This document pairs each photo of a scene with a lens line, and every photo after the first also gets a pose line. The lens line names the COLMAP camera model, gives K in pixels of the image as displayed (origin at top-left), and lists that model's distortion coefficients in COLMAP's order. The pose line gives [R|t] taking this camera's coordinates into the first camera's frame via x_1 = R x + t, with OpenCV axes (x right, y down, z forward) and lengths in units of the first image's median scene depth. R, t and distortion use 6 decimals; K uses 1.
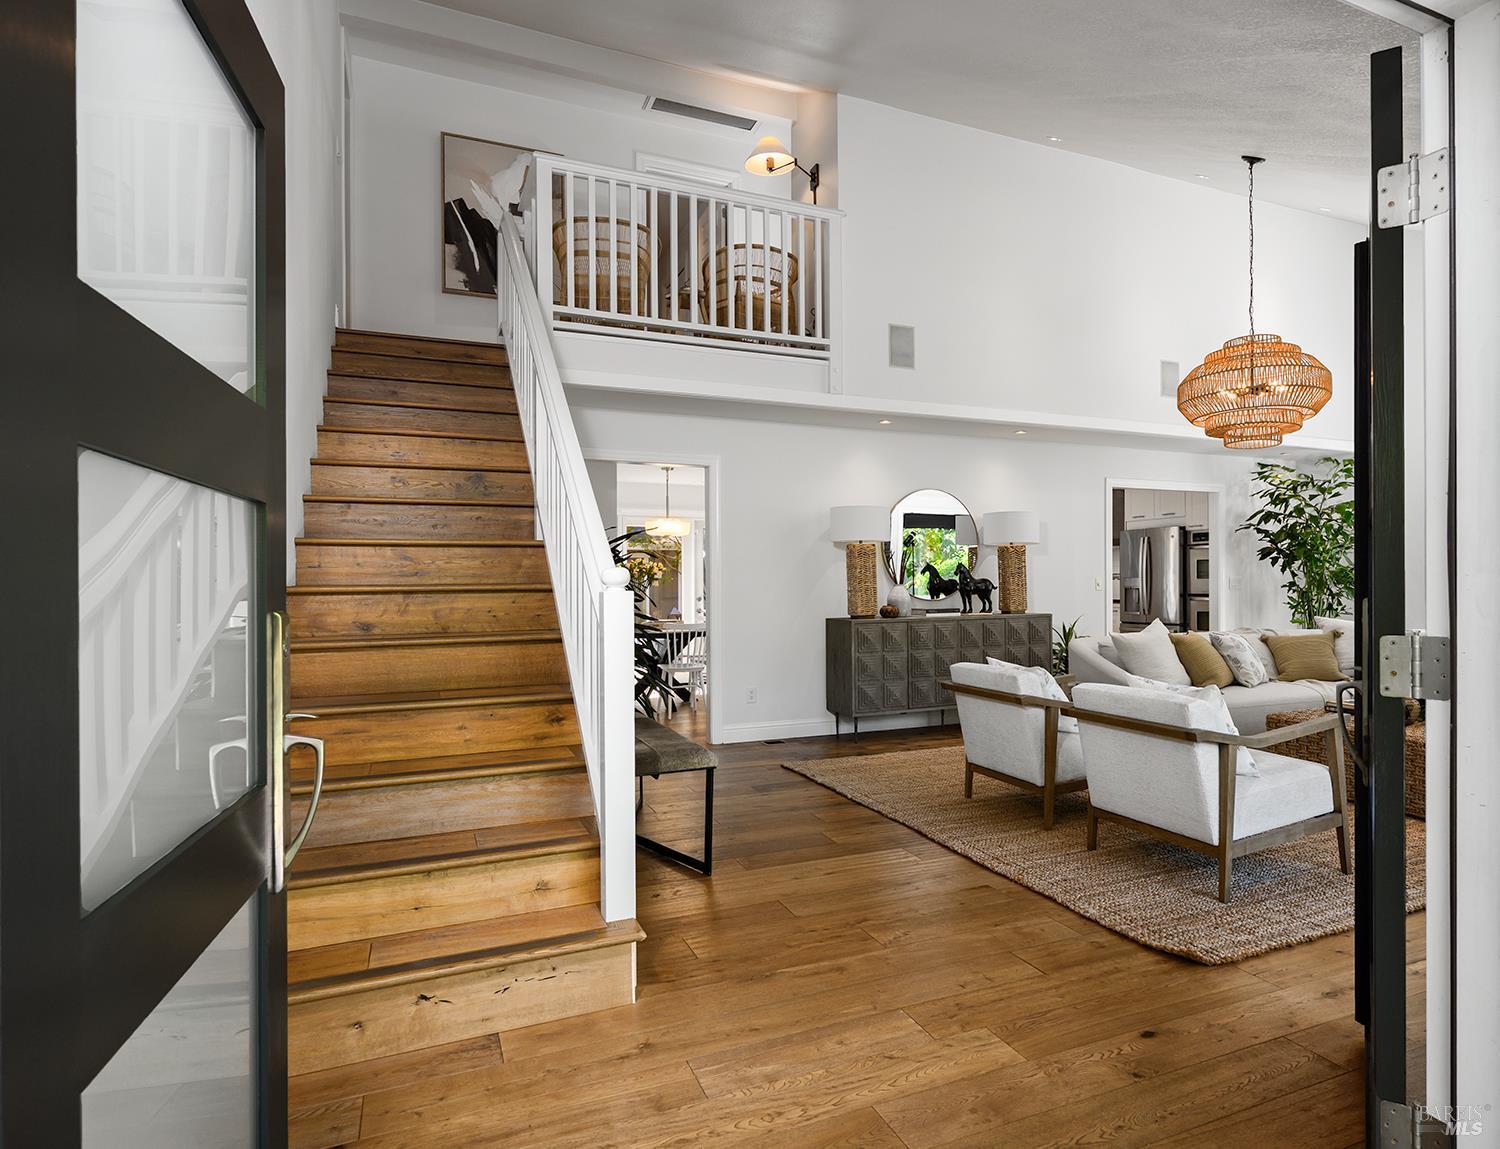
lens RADIAL K [[789.1, 0, 750.0], [0, 789.1, 574.5], [0, 0, 1]] dist [0.001851, 0.000227]
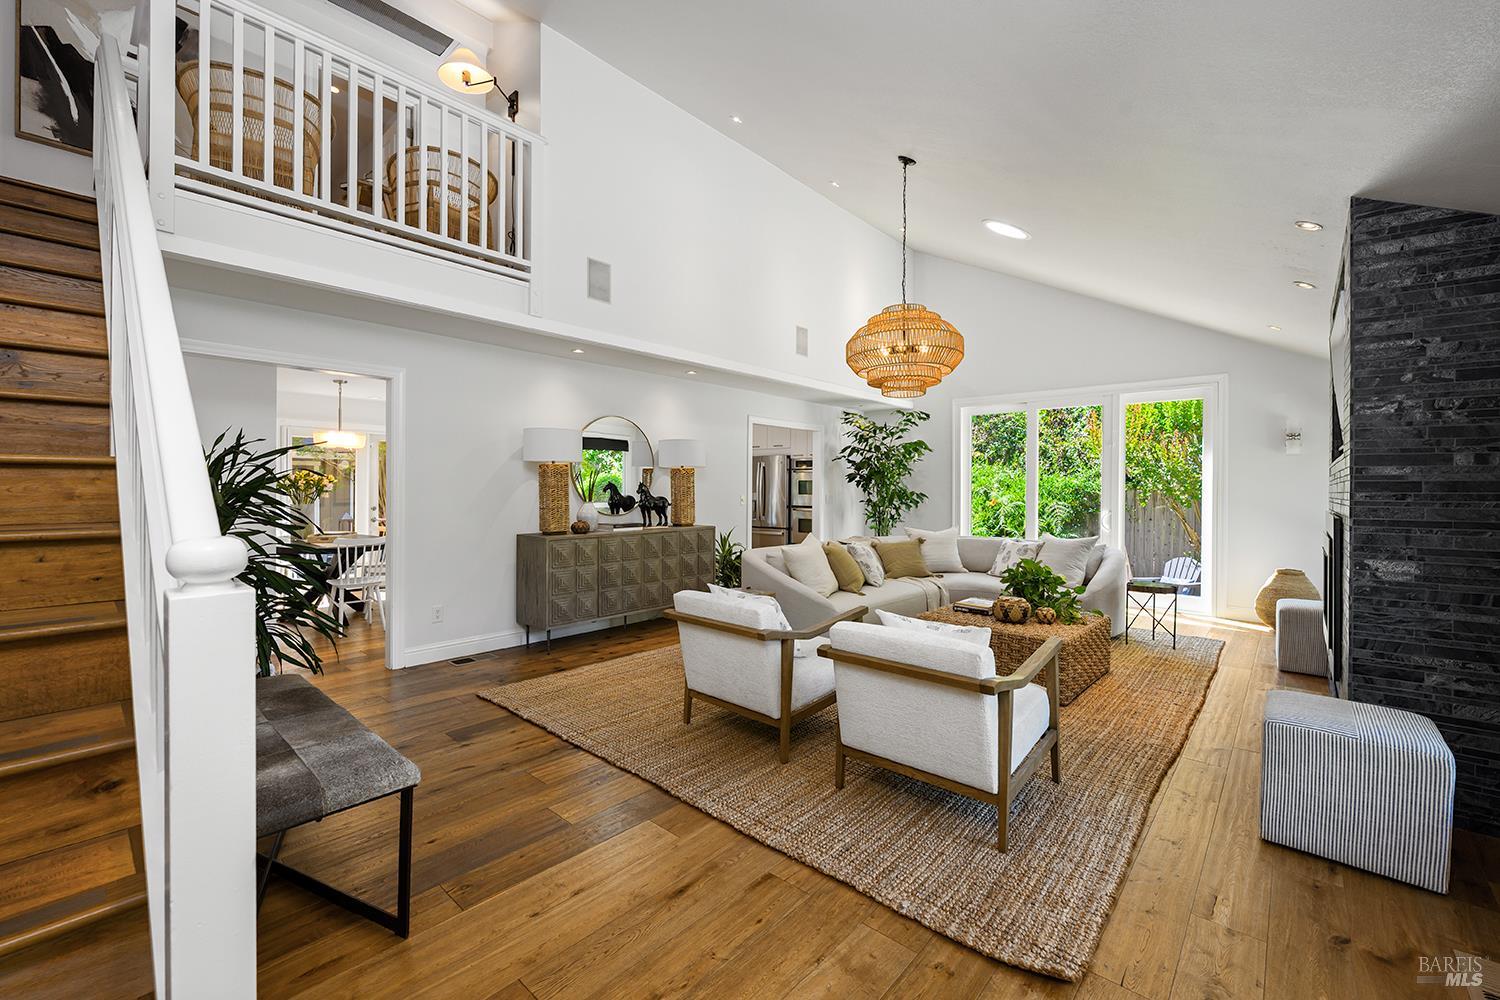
lens RADIAL K [[624.6, 0, 730.3], [0, 624.6, 485.3], [0, 0, 1]] dist [-0.005666, 0.000499]
pose [[0.897642, 0.009513, 0.440622, -0.016137], [-0.009557, 0.999952, -0.002118, -0.011407], [-0.440621, -0.002310, 0.897690, 0.151176]]
